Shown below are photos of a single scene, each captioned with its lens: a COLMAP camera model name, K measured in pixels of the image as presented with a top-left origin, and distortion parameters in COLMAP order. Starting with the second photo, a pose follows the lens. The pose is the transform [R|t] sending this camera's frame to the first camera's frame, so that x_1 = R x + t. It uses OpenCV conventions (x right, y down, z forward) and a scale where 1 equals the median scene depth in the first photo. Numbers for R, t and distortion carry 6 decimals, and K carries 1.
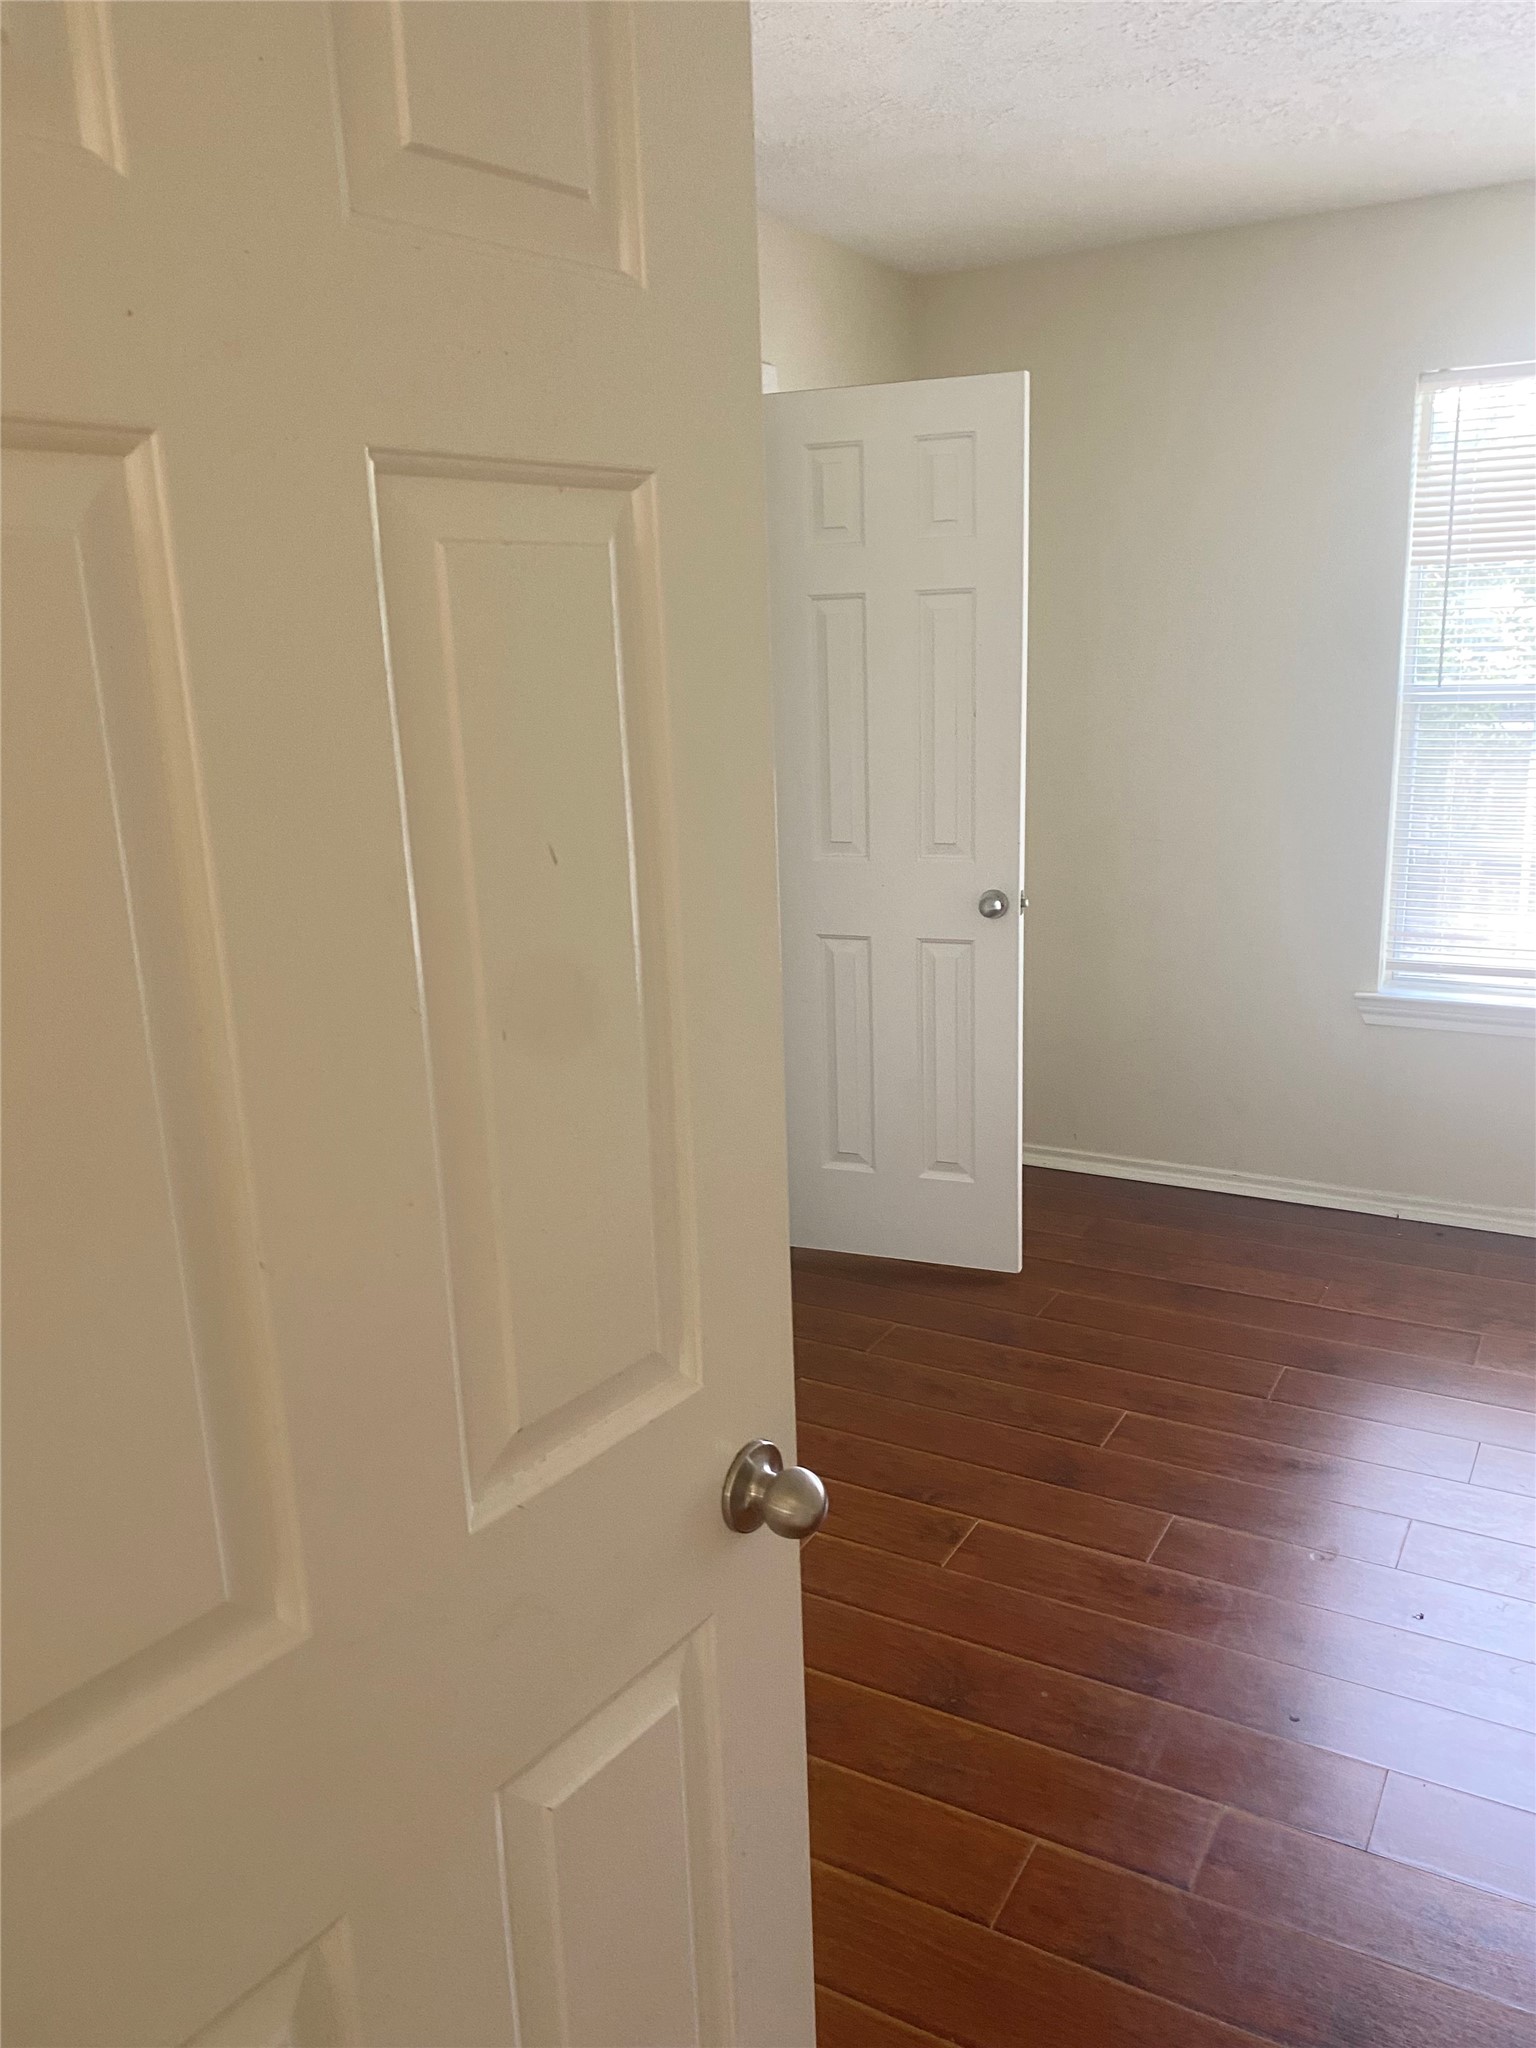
lens RADIAL K [[1549.6, 0, 774.4], [0, 1549.6, 1028.5], [0, 0, 1]] dist [0.021928, -0.033363]
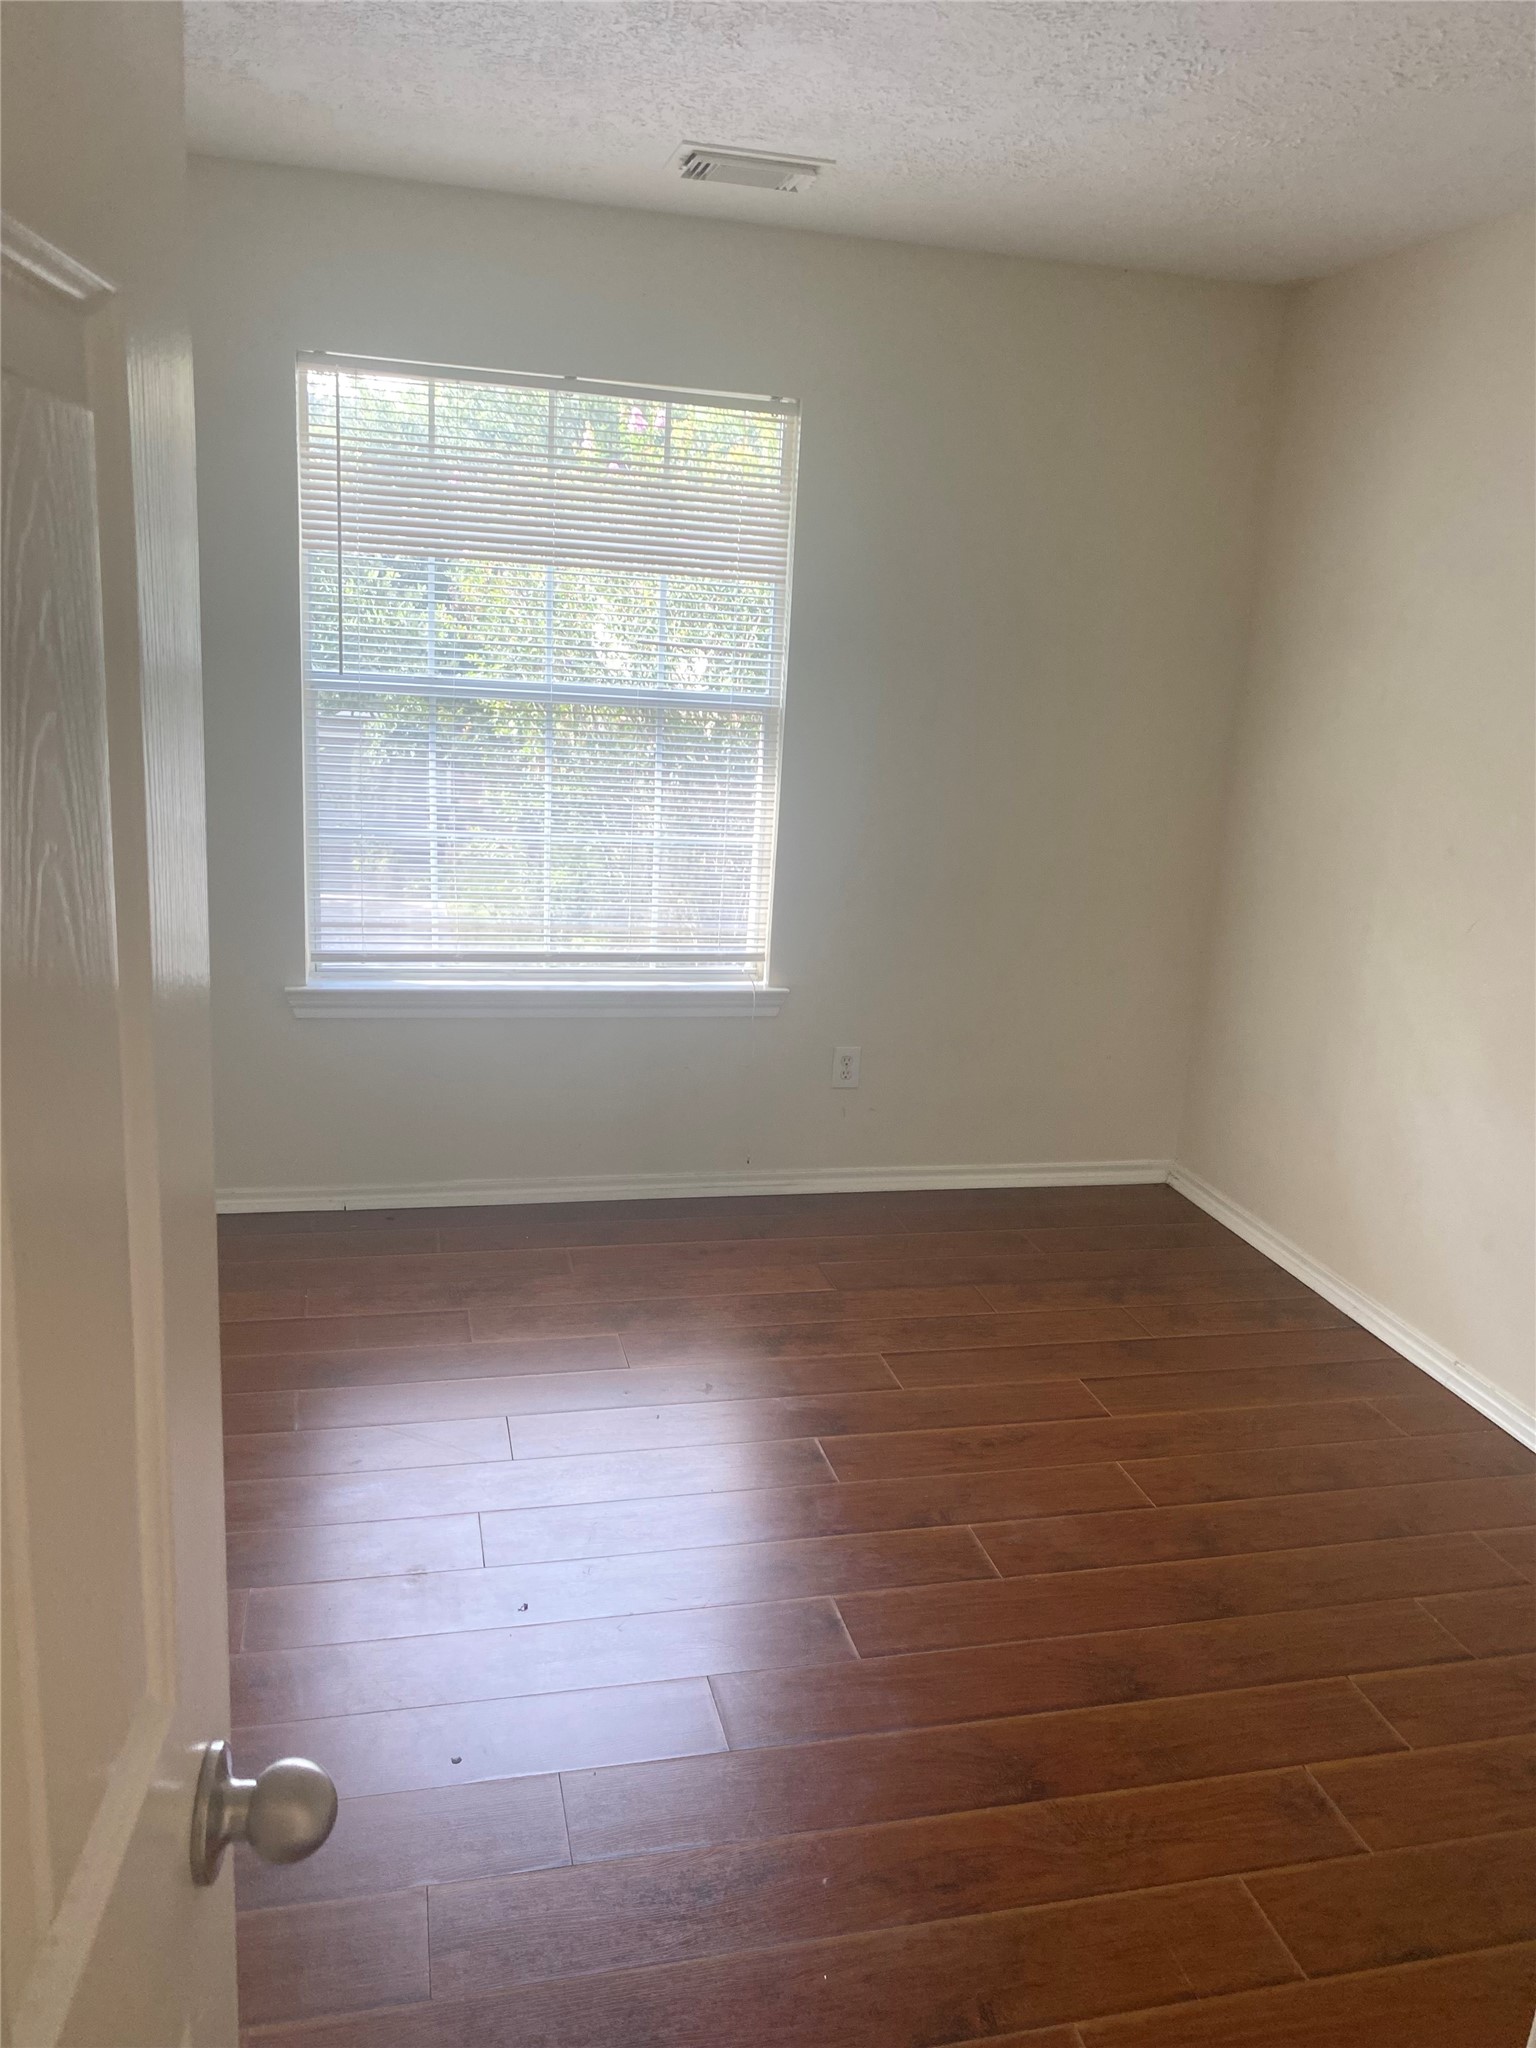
lens RADIAL K [[1549.6, 0, 771.9], [0, 1549.6, 1032.3], [0, 0, 1]] dist [0.021928, -0.033363]
pose [[0.714377, -0.096783, 0.693036, -0.086808], [0.084728, 0.995066, 0.051625, -0.020530], [-0.694612, 0.021840, 0.719052, 0.100373]]
